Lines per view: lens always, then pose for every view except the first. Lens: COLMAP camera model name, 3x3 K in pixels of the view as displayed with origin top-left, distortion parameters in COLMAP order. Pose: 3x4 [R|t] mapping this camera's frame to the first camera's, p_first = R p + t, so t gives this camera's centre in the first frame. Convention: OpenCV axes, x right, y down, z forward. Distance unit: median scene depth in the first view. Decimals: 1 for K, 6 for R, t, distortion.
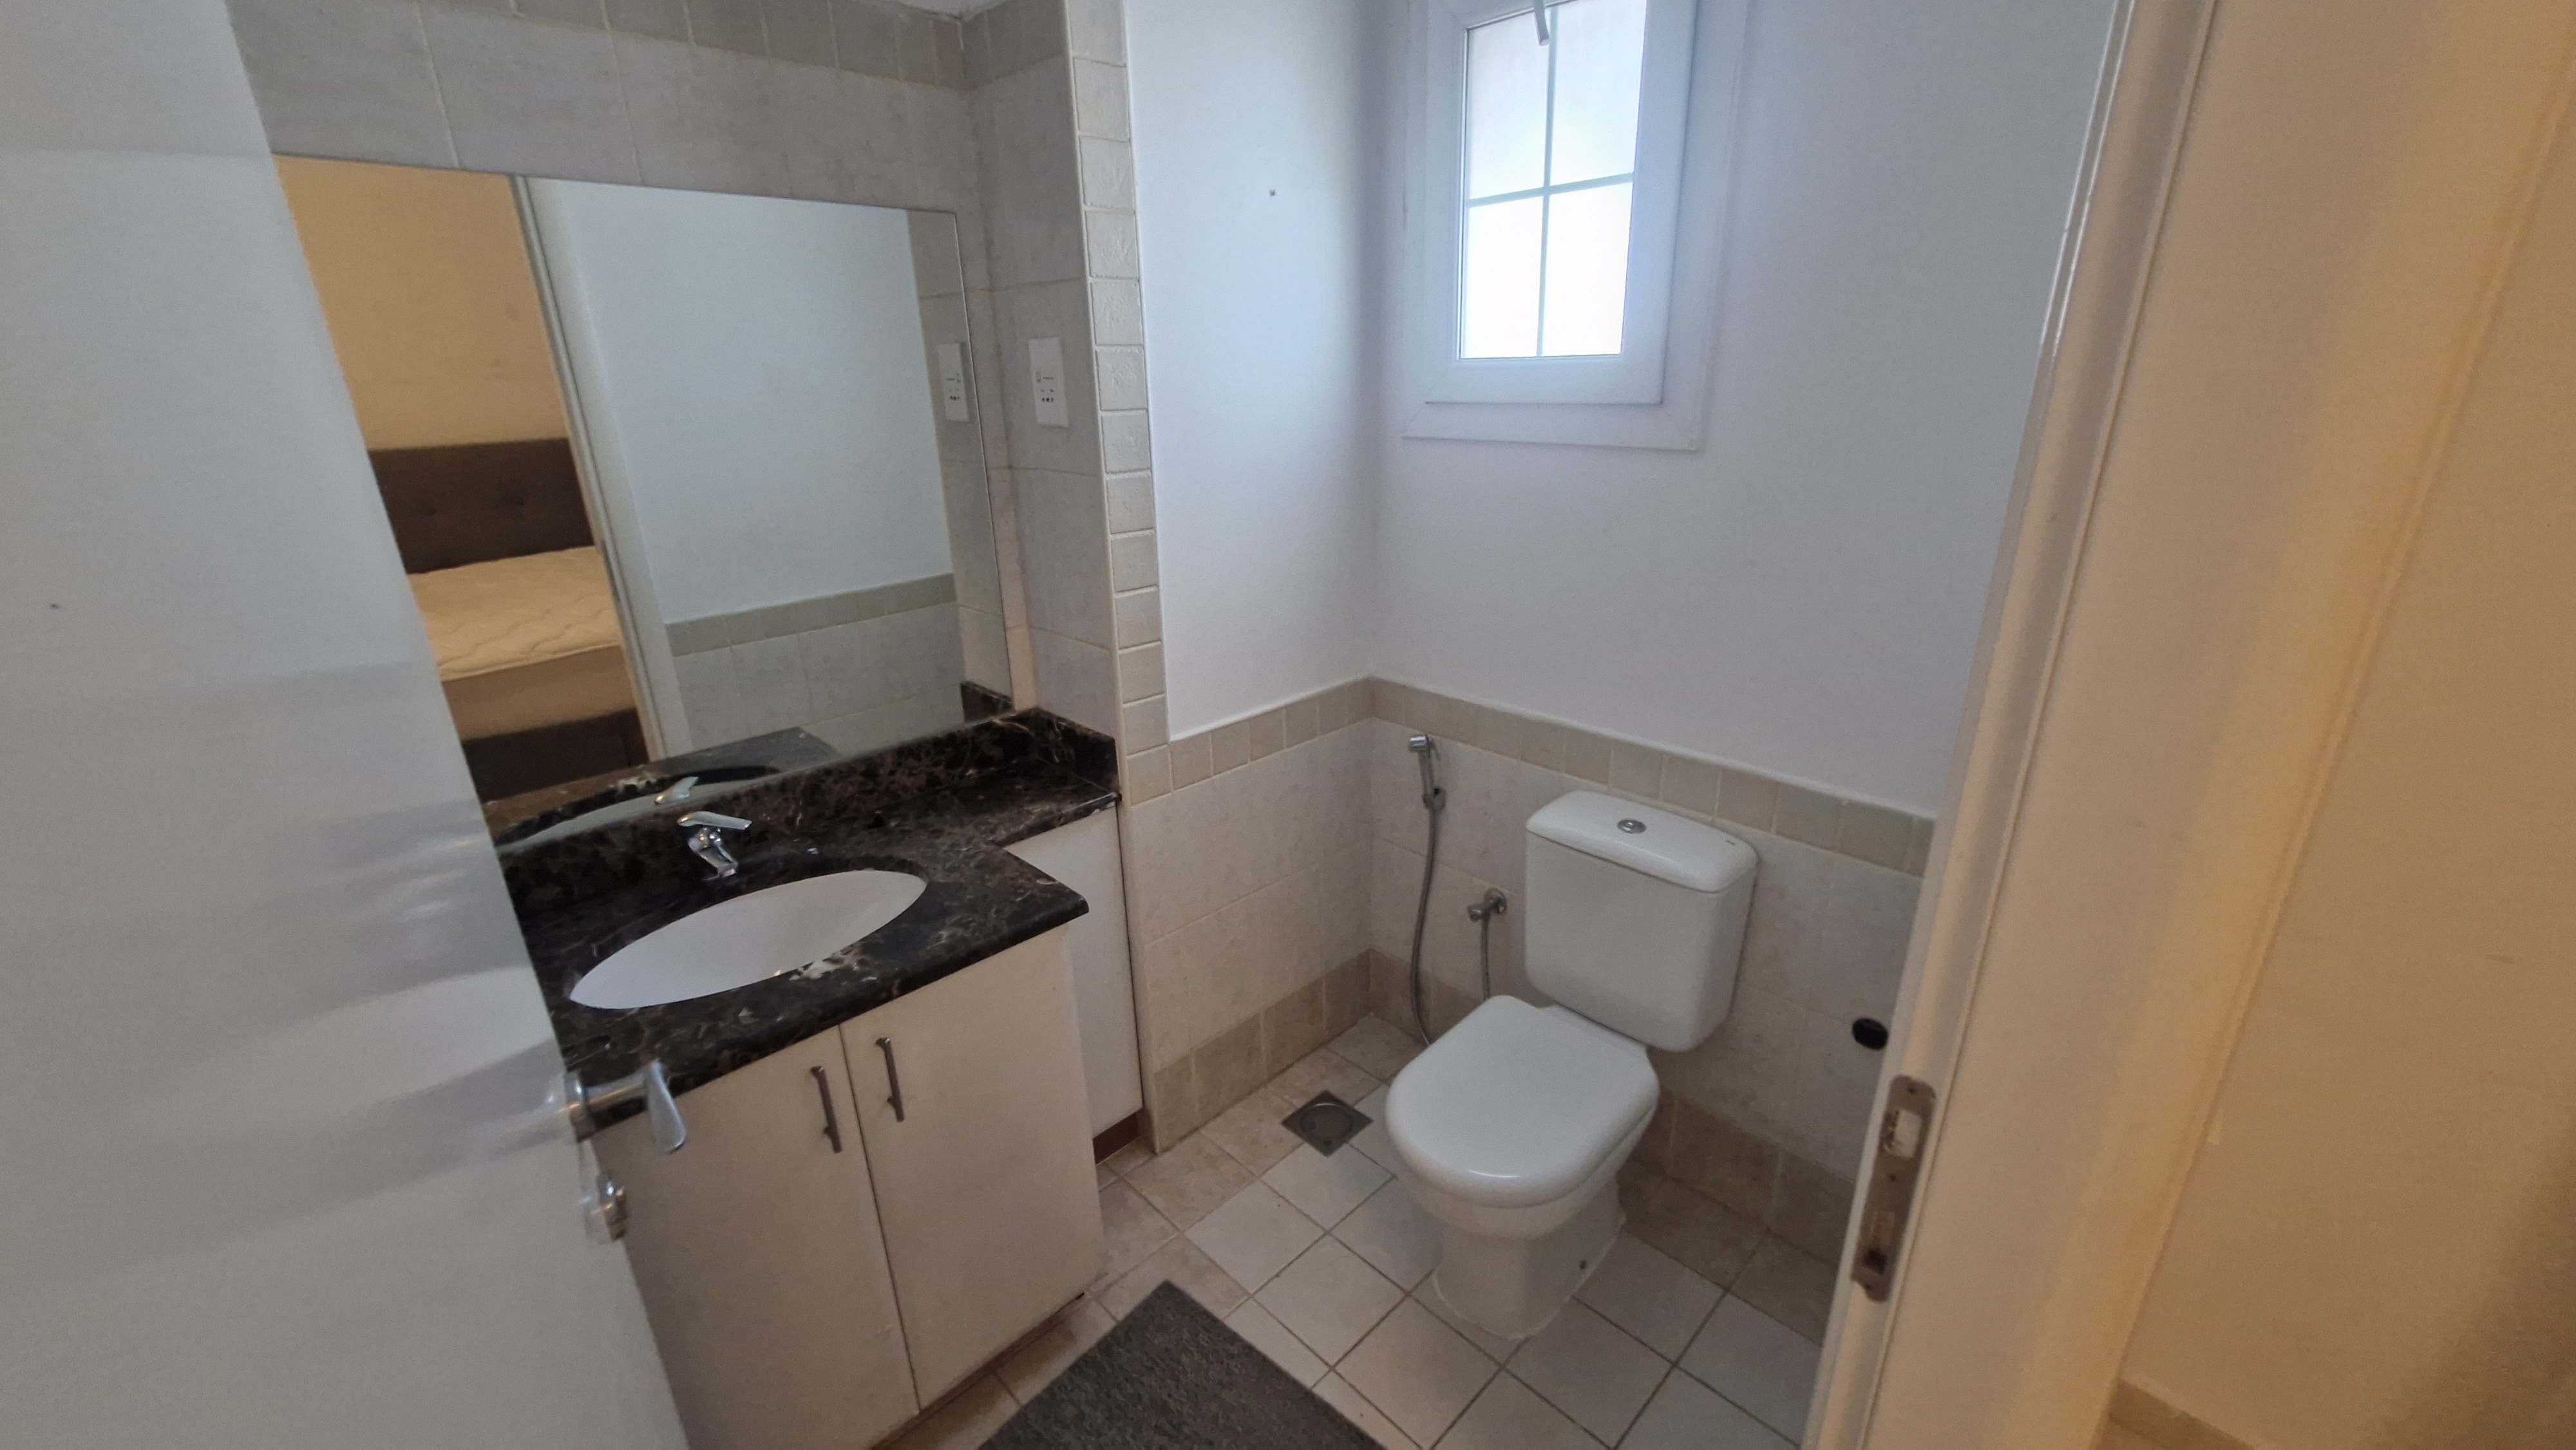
lens RADIAL K [[1008.8, 0, 1297.9], [0, 1008.8, 727.0], [0, 0, 1]] dist [0.002295, 0.000162]
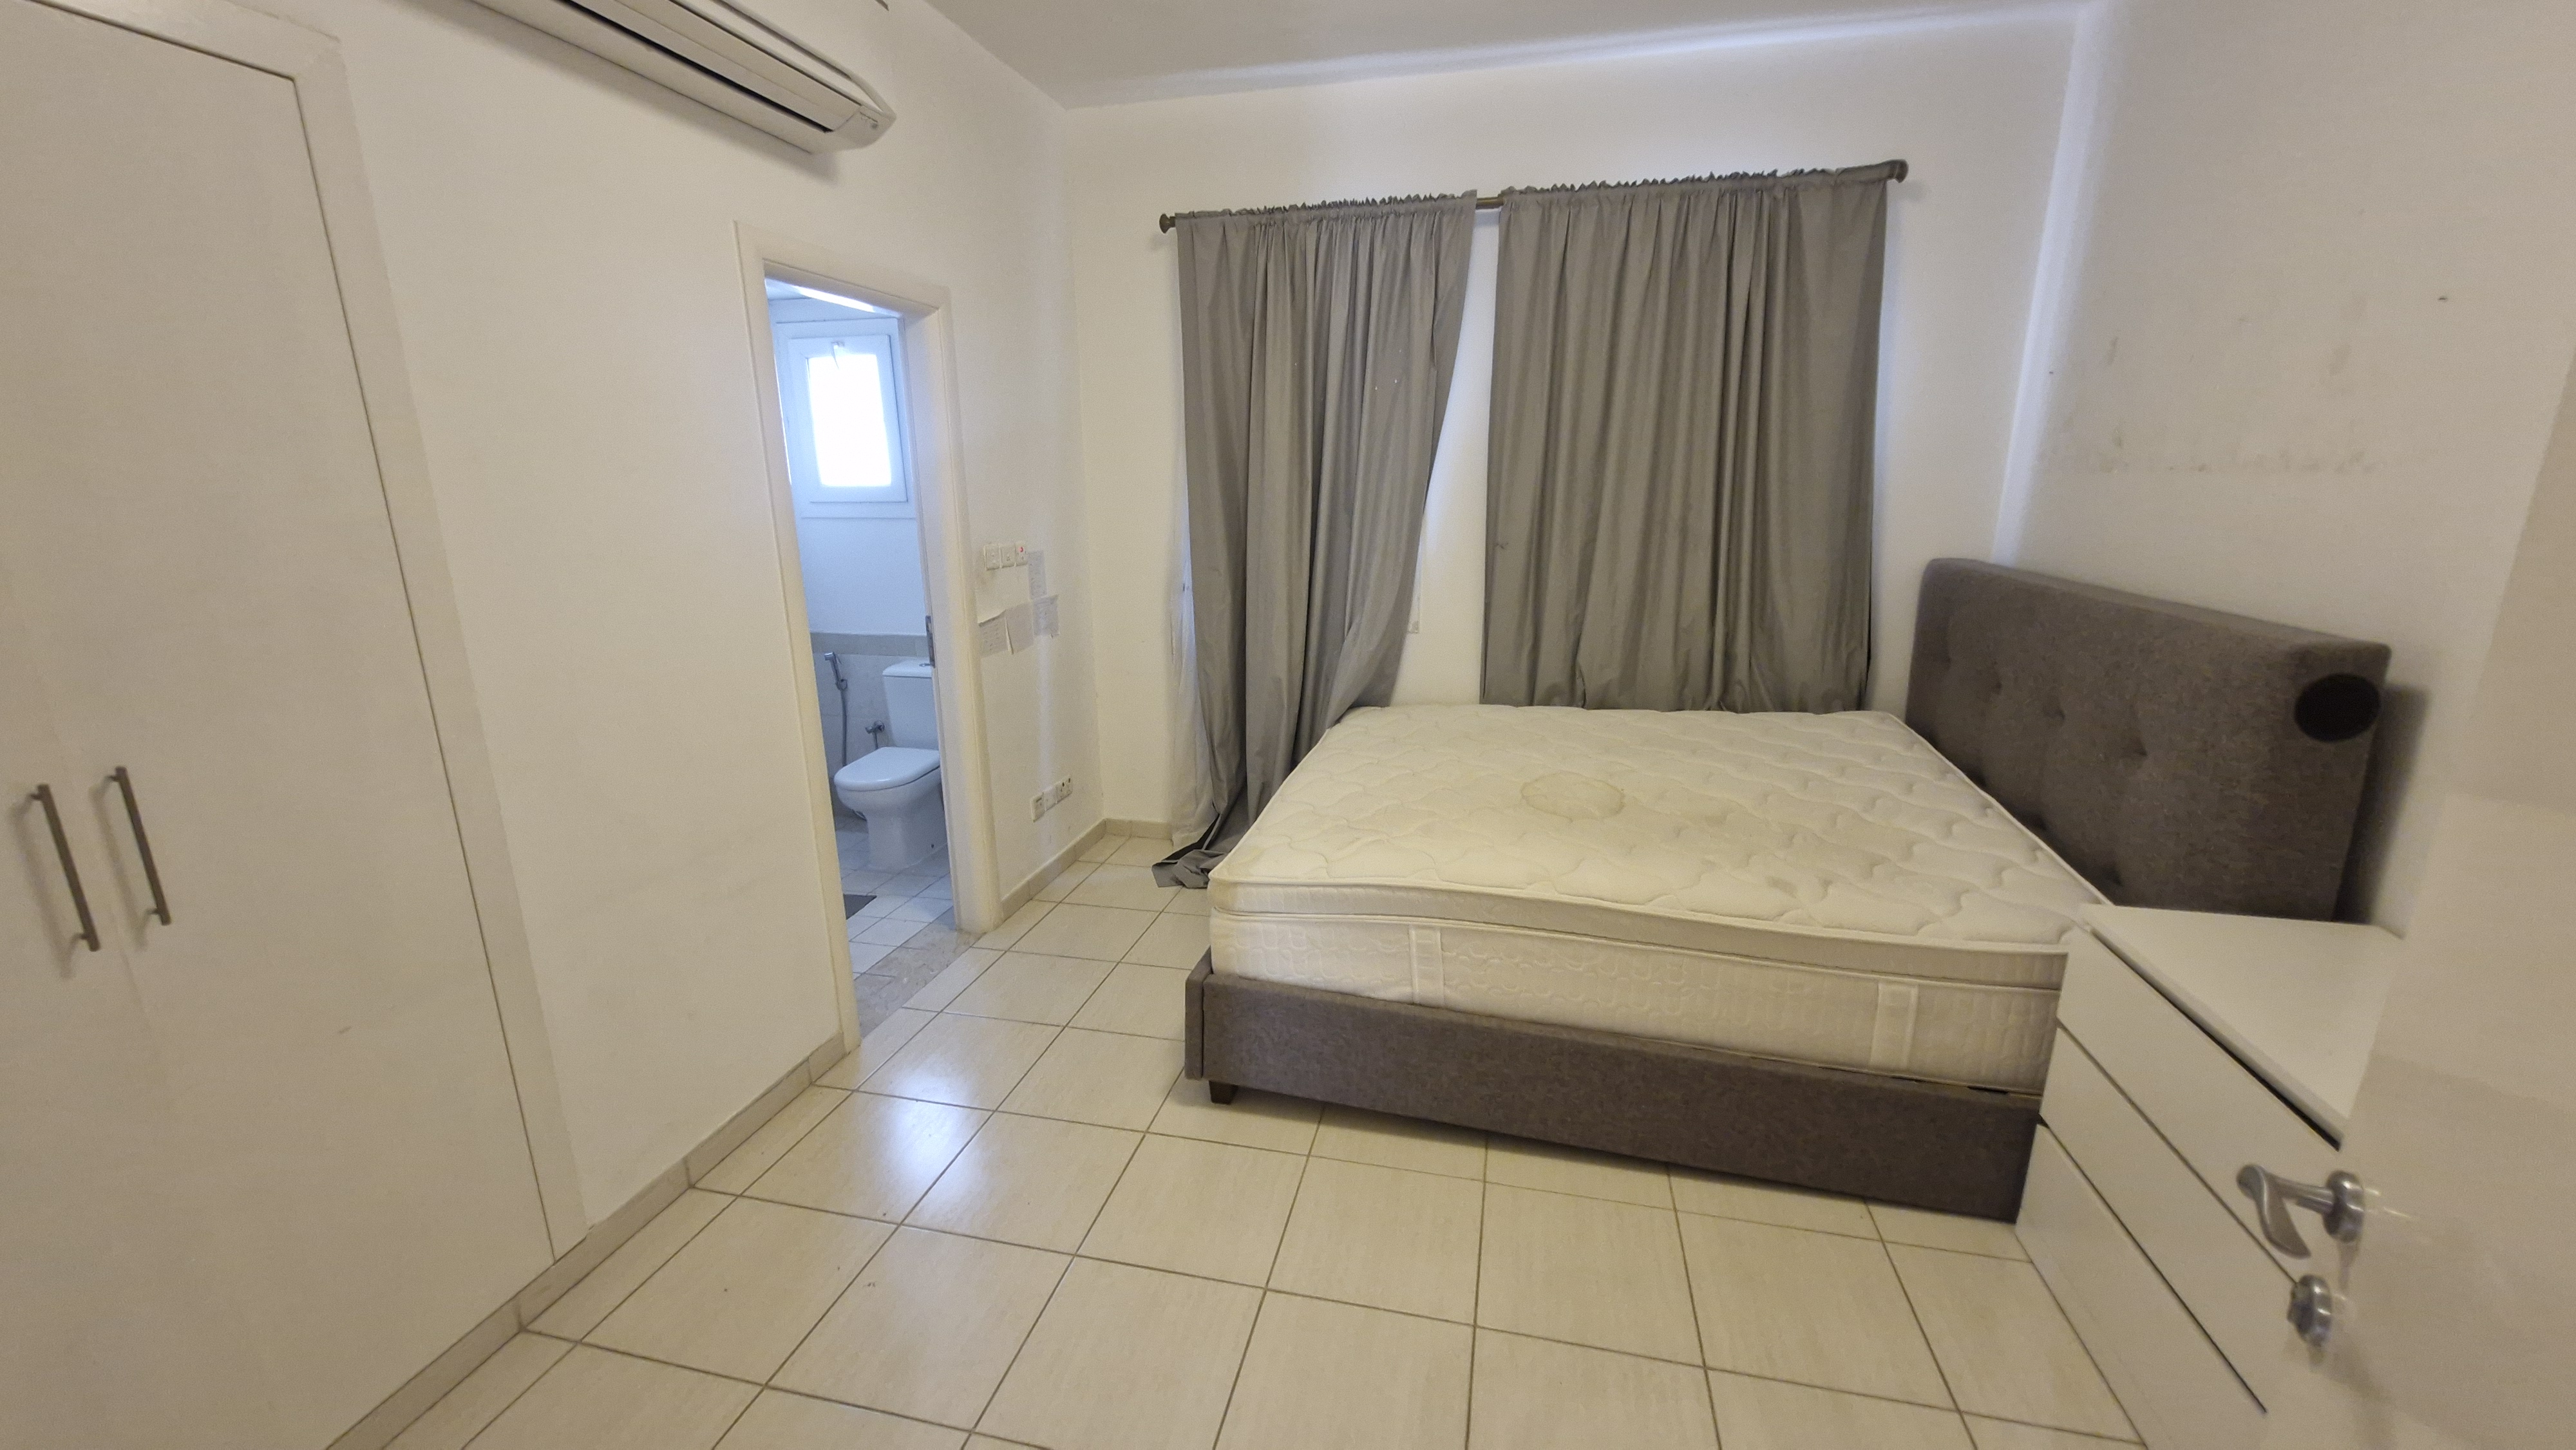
lens RADIAL K [[1008.8, 0, 1292.2], [0, 1008.8, 729.4], [0, 0, 1]] dist [0.002295, 0.000162]
pose [[0.838925, -0.126723, 0.529288, -0.226592], [0.184156, 0.981245, -0.056956, 0.491702], [-0.512144, 0.145254, 0.846528, -1.405678]]
